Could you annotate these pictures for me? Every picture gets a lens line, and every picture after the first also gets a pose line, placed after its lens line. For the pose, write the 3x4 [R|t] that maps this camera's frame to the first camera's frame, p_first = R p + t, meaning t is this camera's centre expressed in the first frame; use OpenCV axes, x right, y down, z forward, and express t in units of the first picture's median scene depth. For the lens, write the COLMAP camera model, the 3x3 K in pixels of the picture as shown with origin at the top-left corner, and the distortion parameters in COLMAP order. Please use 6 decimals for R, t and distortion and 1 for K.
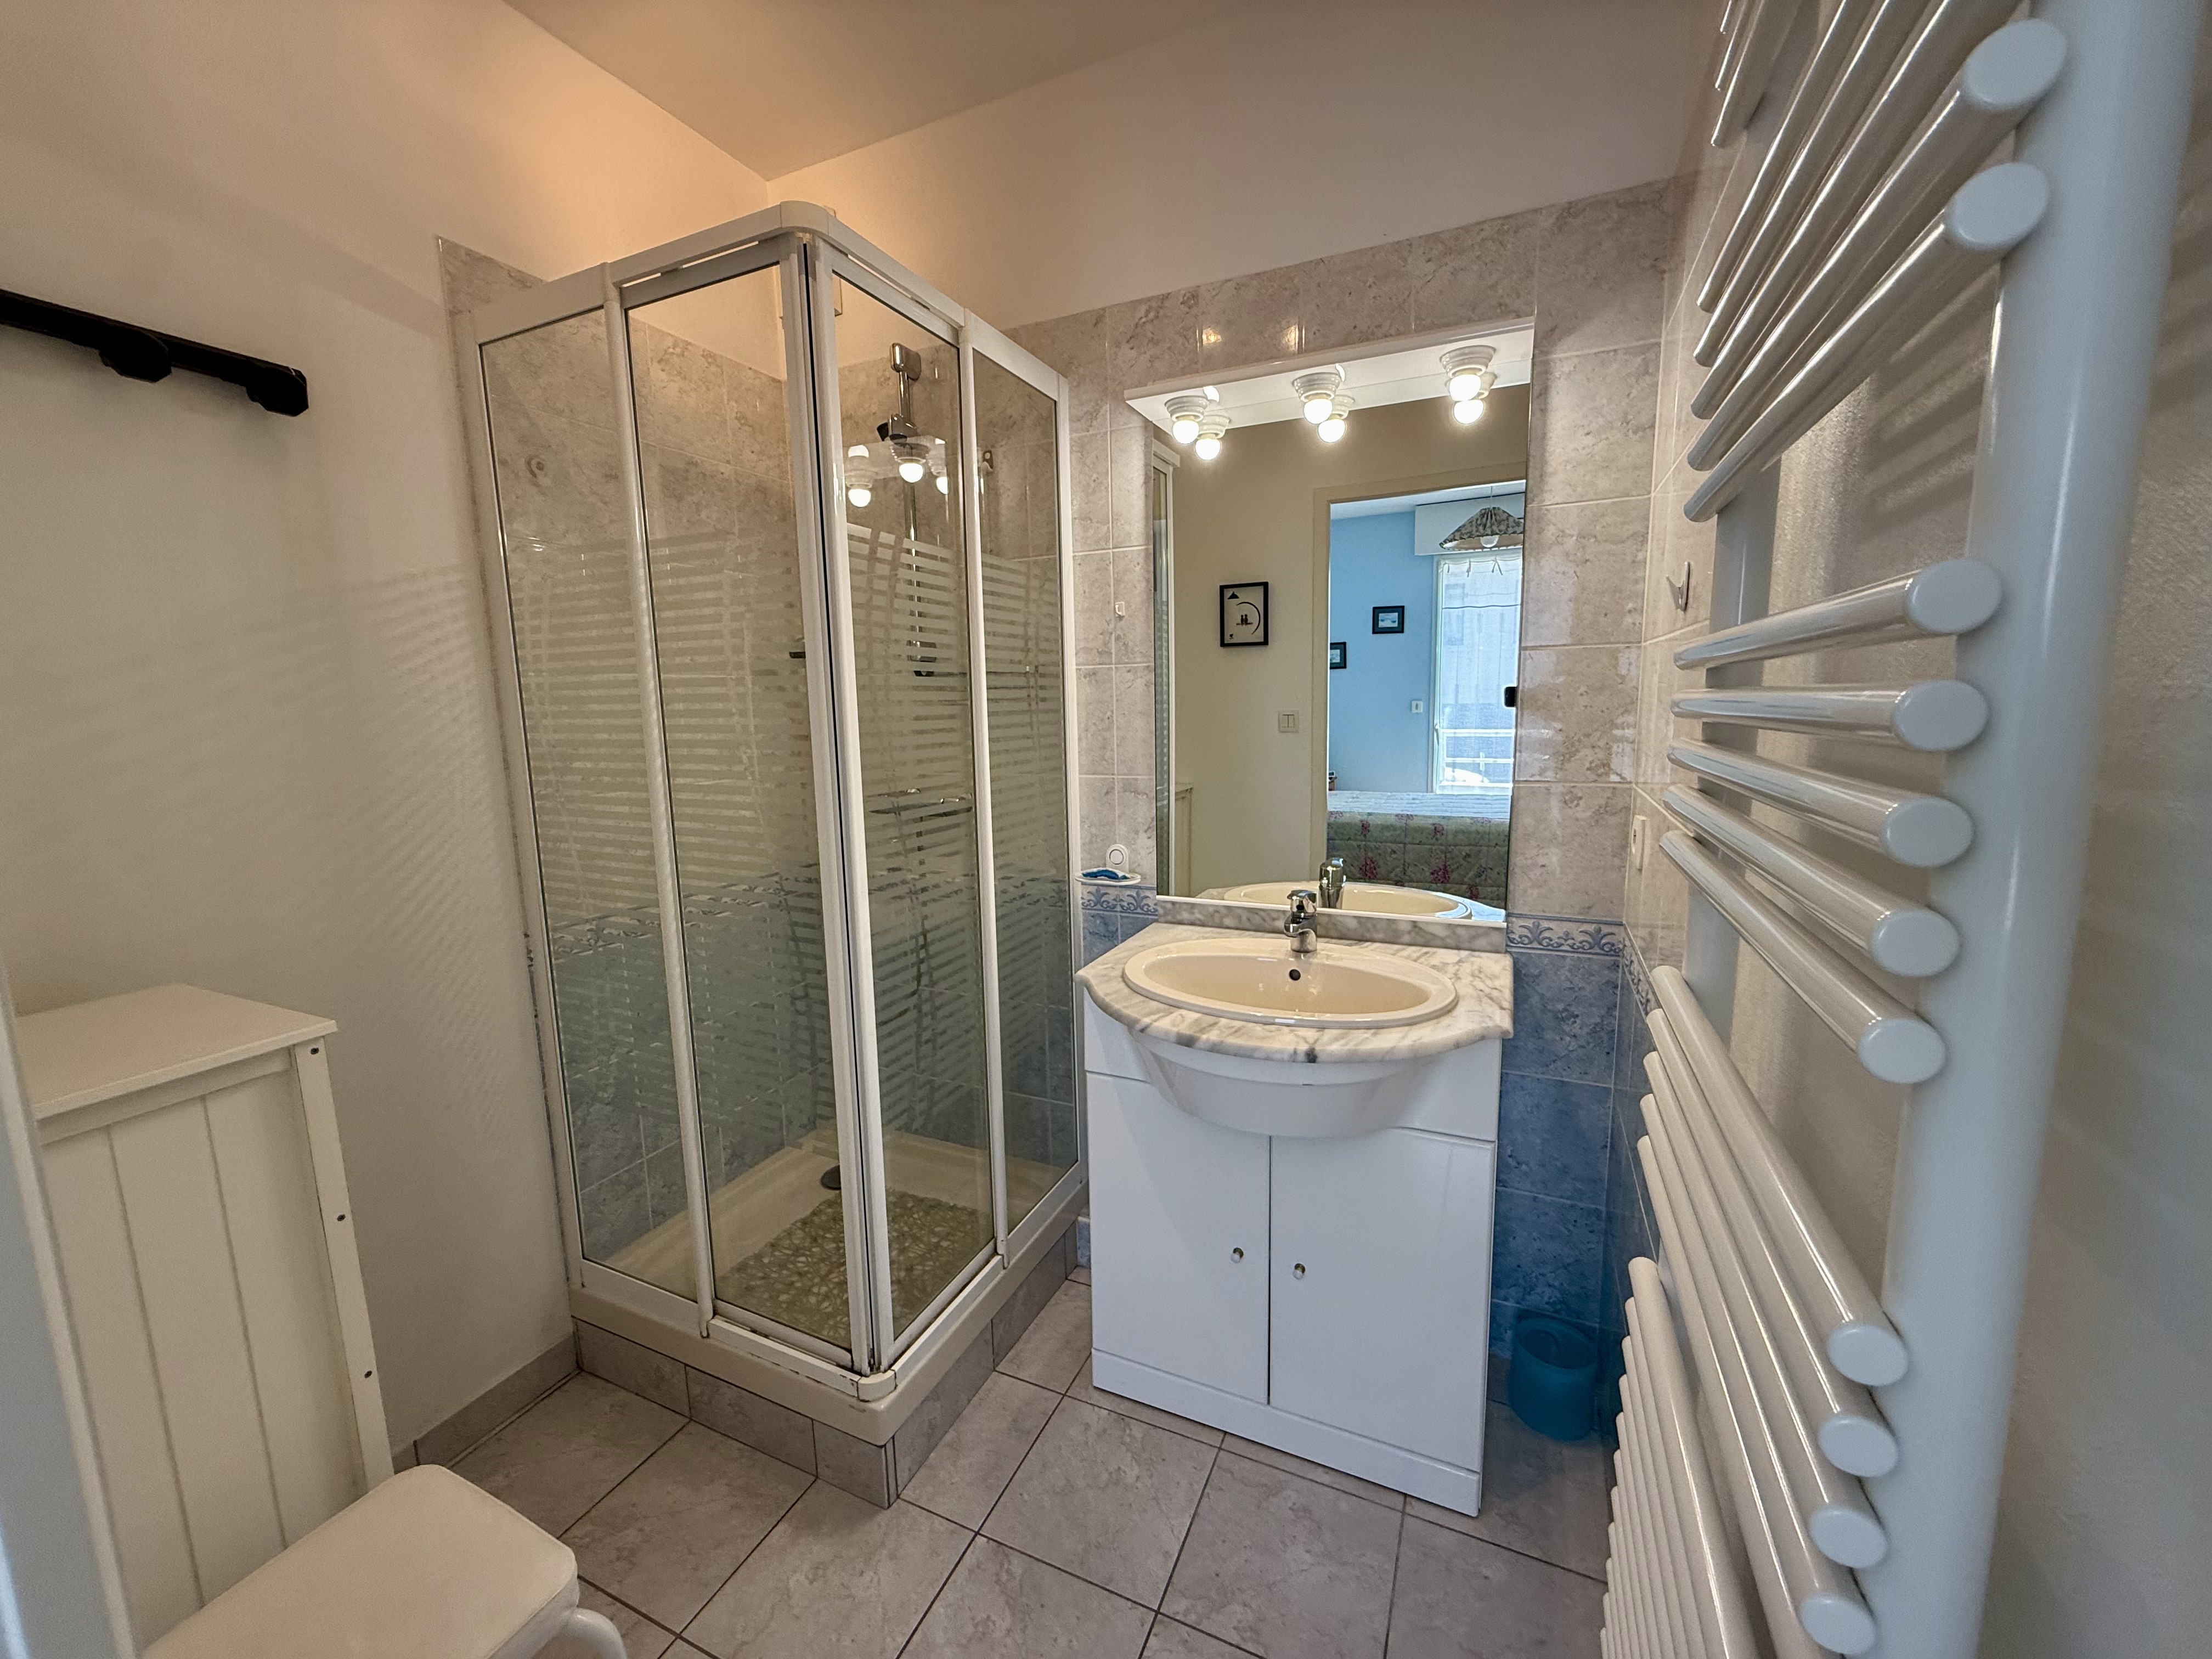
lens RADIAL K [[877.1, 0, 1095.8], [0, 877.1, 825.9], [0, 0, 1]] dist [-0.000858, 0.000125]
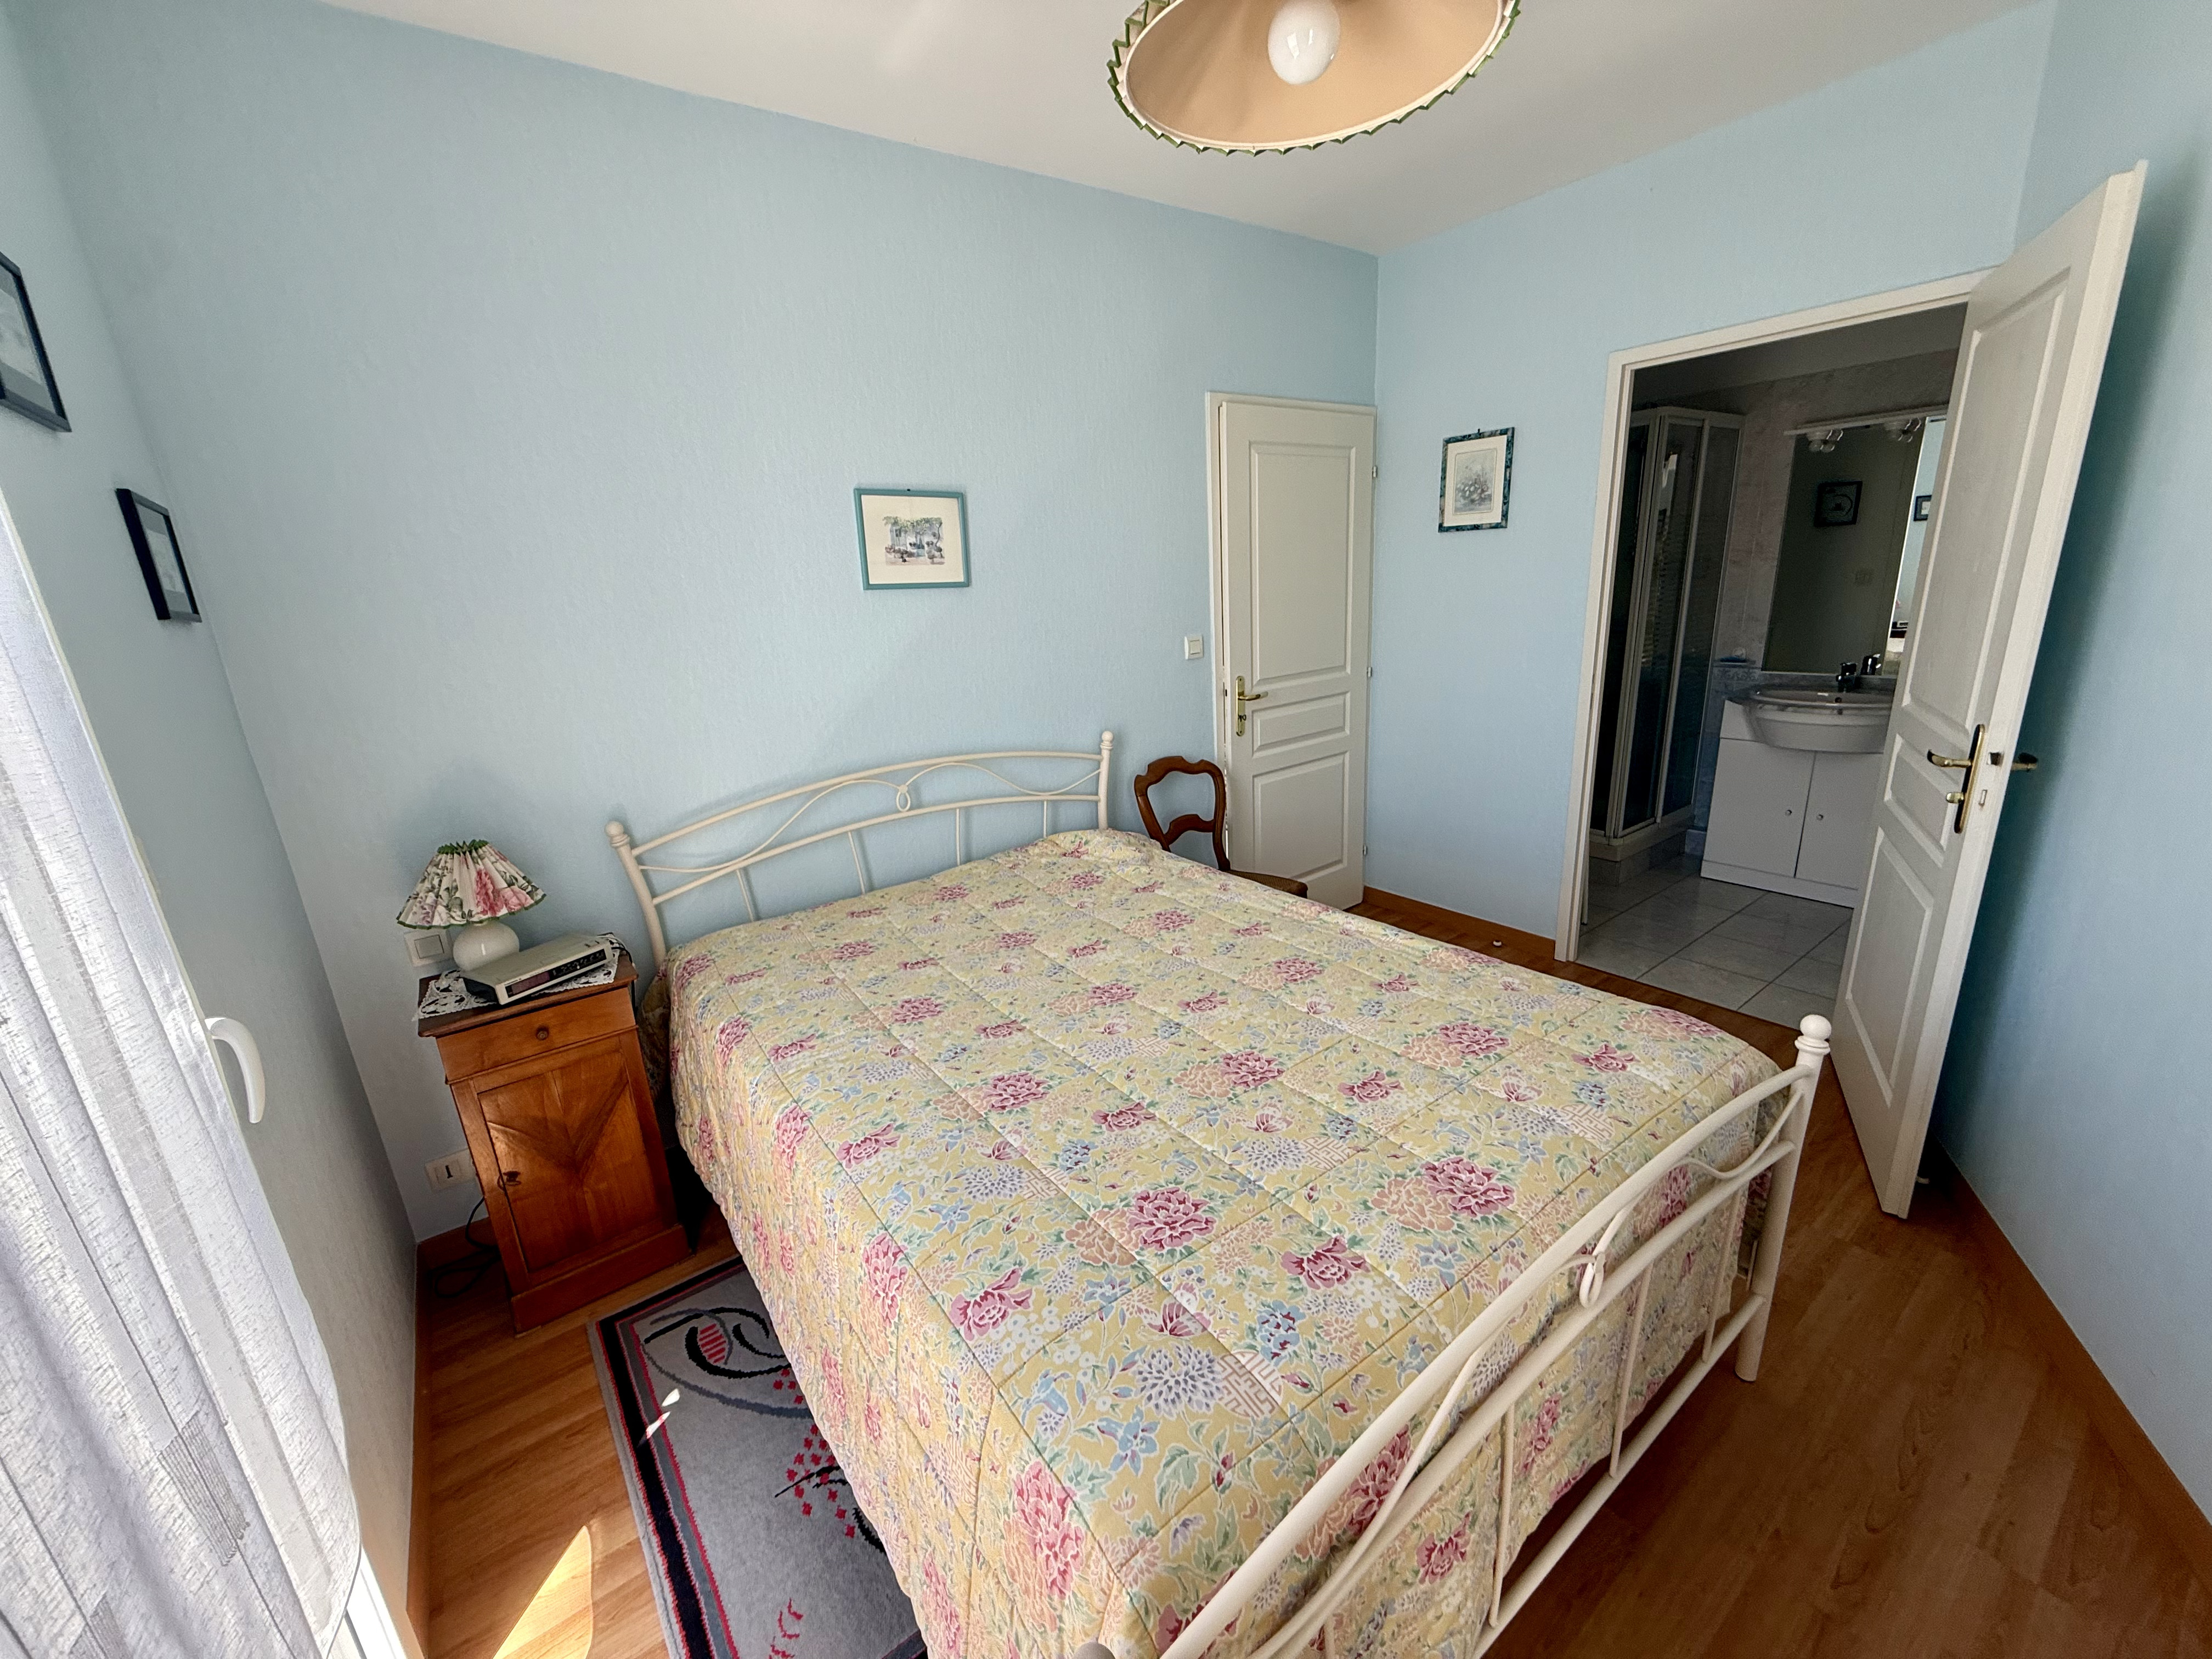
lens RADIAL K [[877.1, 0, 1095.8], [0, 877.1, 825.9], [0, 0, 1]] dist [-0.000858, 0.000125]
pose [[0.873335, 0.101267, -0.476478, -0.302789], [-0.028285, 0.987044, 0.157935, 0.173035], [0.486299, -0.124453, 0.864884, -1.744914]]
